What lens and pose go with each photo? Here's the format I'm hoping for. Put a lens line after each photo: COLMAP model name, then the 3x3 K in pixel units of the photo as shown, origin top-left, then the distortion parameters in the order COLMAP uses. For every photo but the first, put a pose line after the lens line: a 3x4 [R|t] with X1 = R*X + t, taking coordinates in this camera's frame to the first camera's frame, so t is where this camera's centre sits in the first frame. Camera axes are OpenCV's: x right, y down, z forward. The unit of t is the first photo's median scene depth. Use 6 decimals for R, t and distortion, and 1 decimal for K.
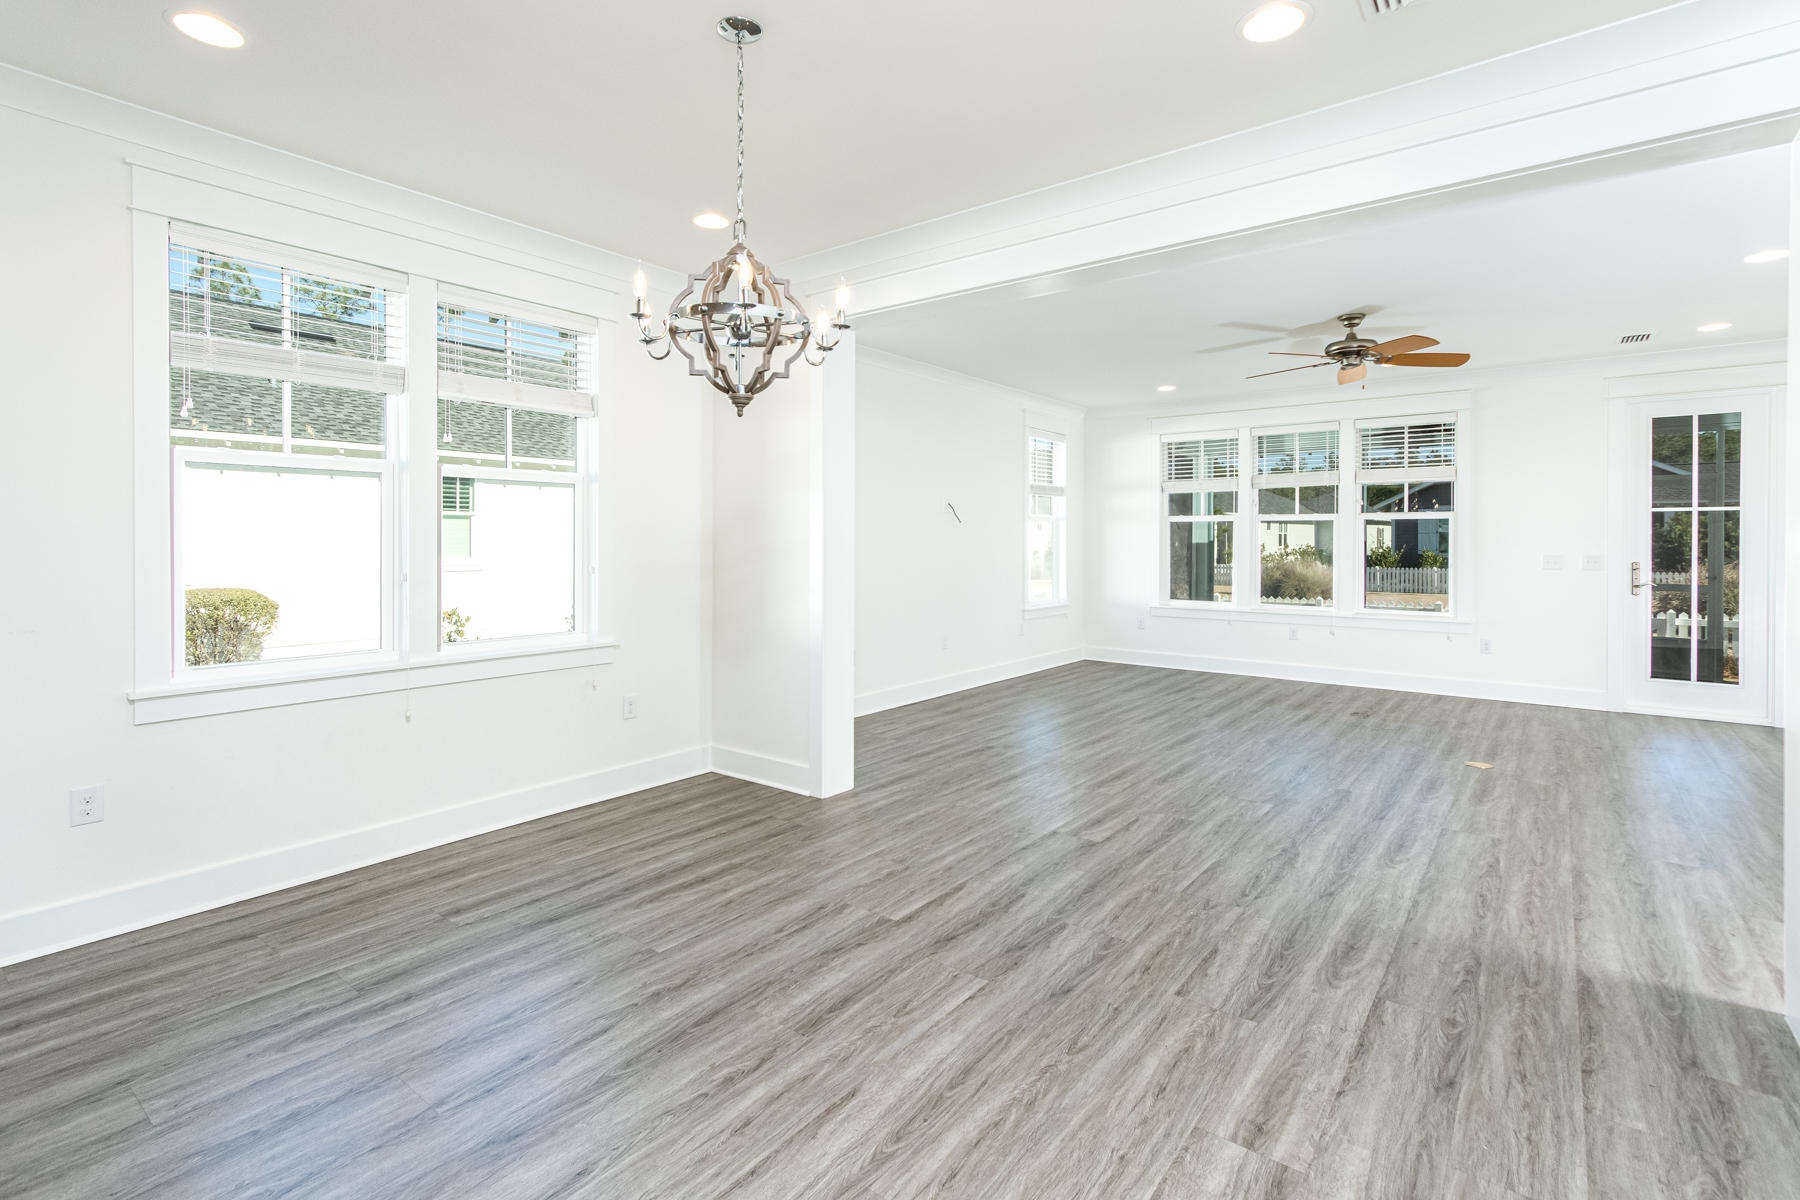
lens RADIAL K [[846.9, 0, 883.5], [0, 846.9, 536.9], [0, 0, 1]] dist [-0.001218, 0.003231]
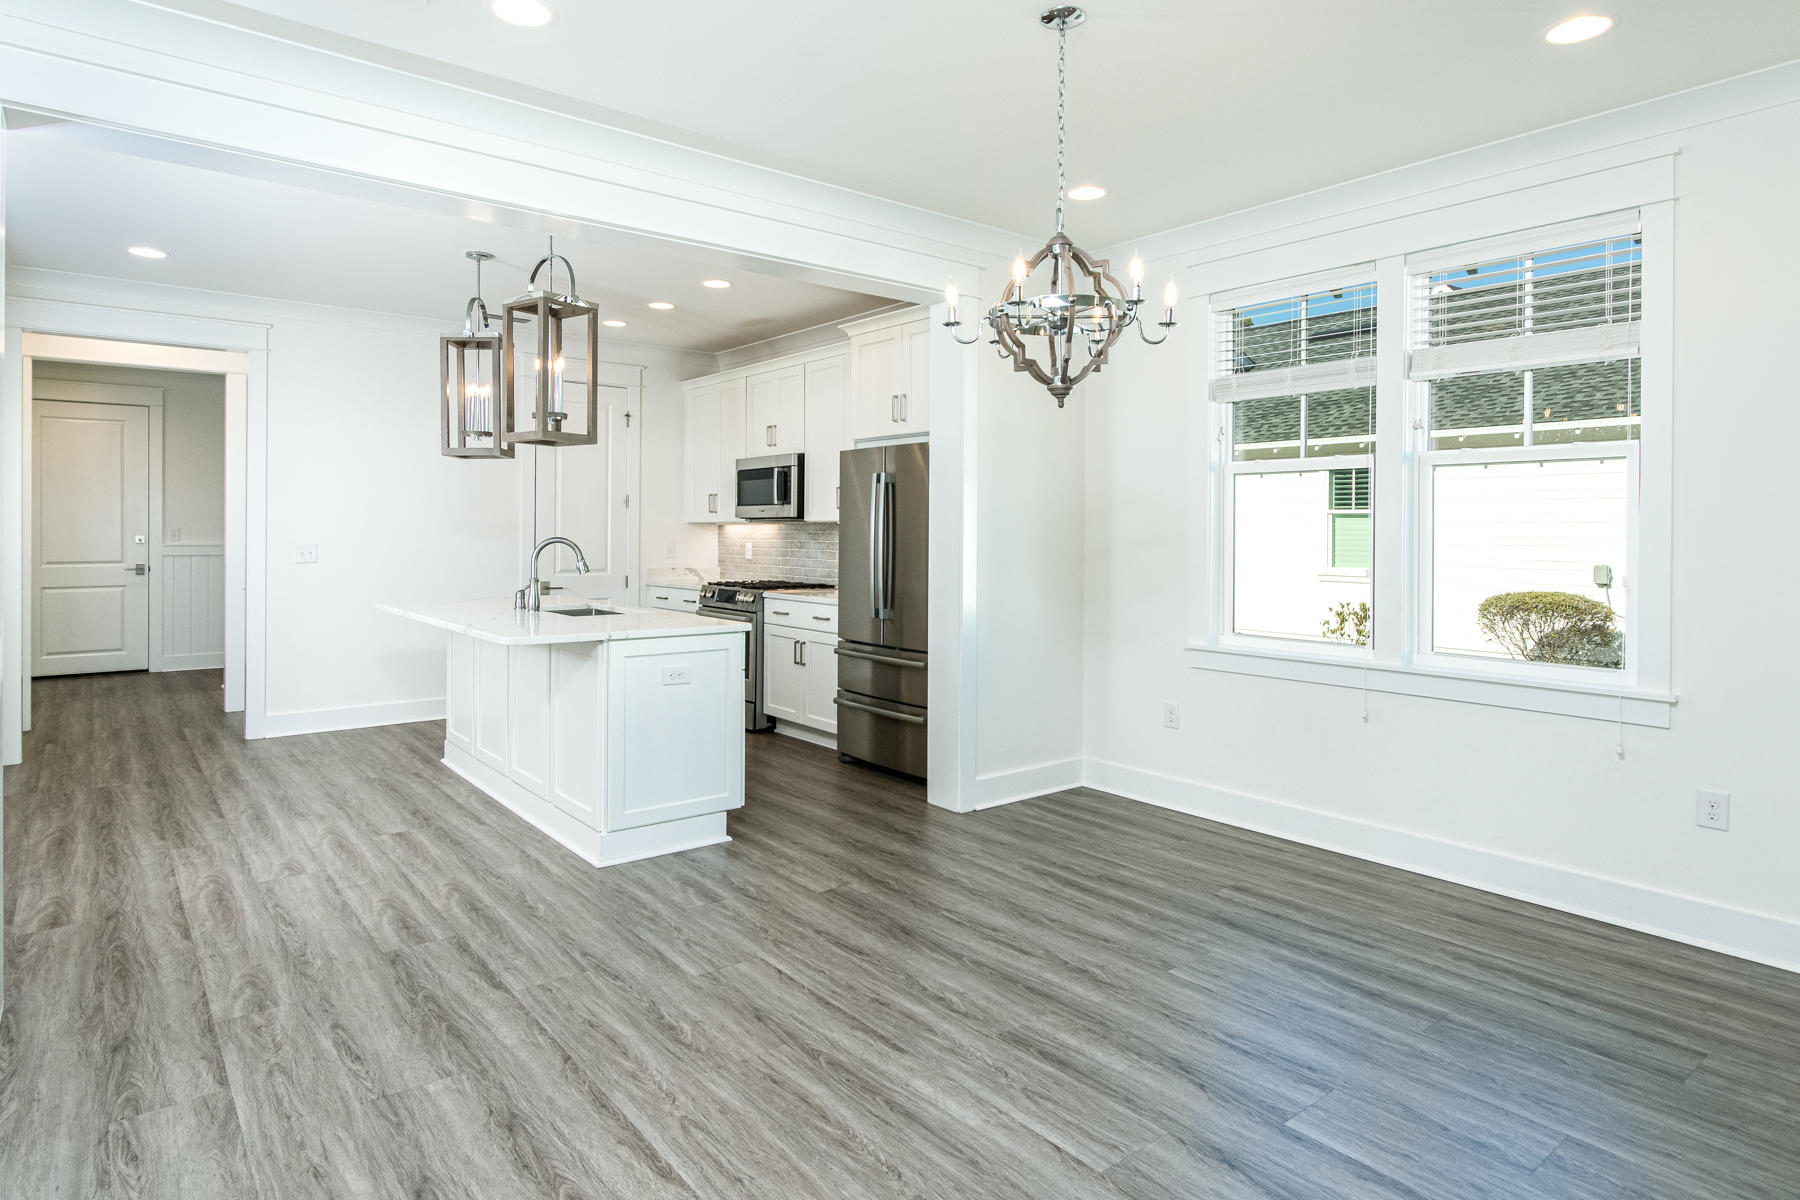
lens RADIAL K [[996.5, 0, 875.5], [0, 996.5, 530.8], [0, 0, 1]] dist [0.000263, -0.001336]
pose [[-0.228854, -0.002046, -0.973459, 0.740161], [-0.004517, 0.999989, -0.001040, 0.001435], [0.973450, 0.004159, -0.228861, 0.775186]]
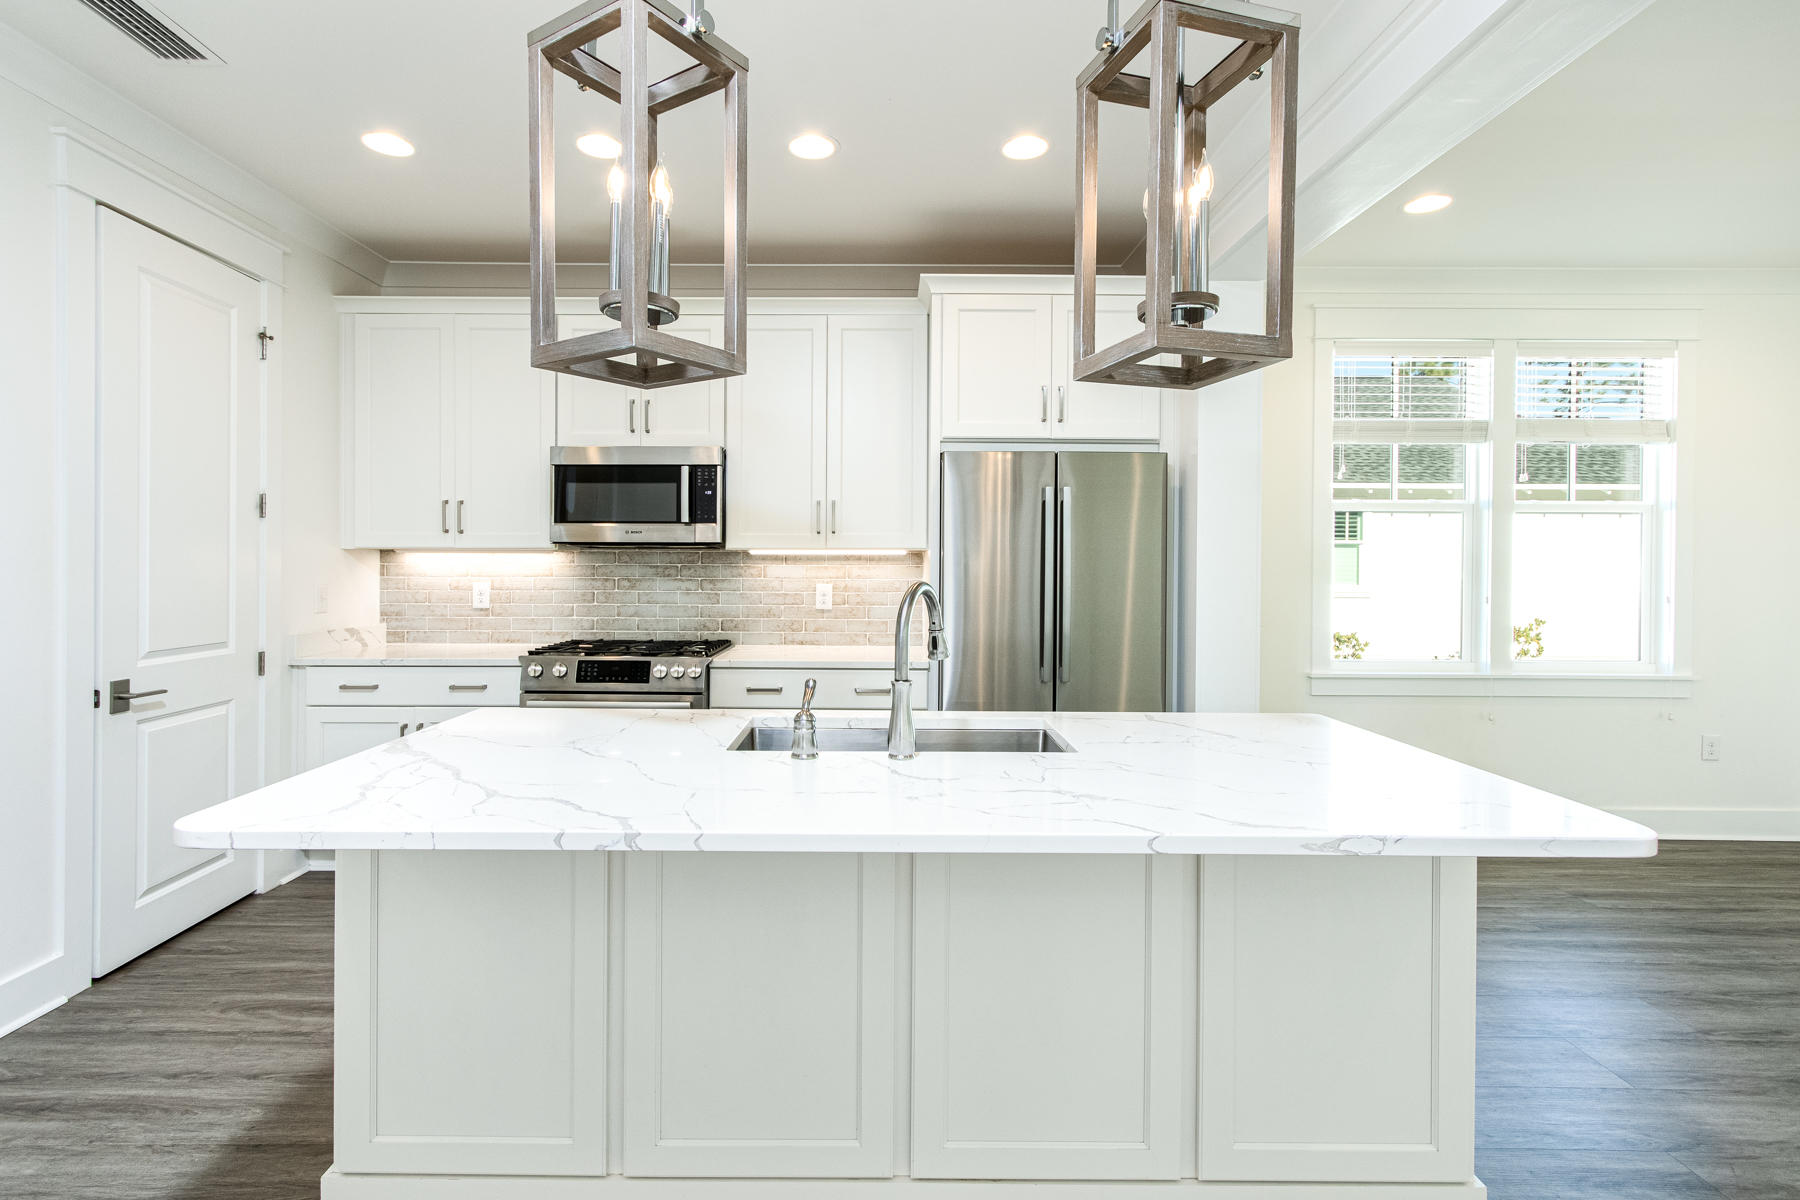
lens RADIAL K [[846.9, 0, 877.0], [0, 846.9, 564.5], [0, 0, 1]] dist [-0.001218, 0.003231]
pose [[0.620473, 0.002990, -0.784222, -0.185449], [-0.002855, 0.999995, 0.001555, -0.000715], [0.784223, 0.001274, 0.620478, -0.415611]]
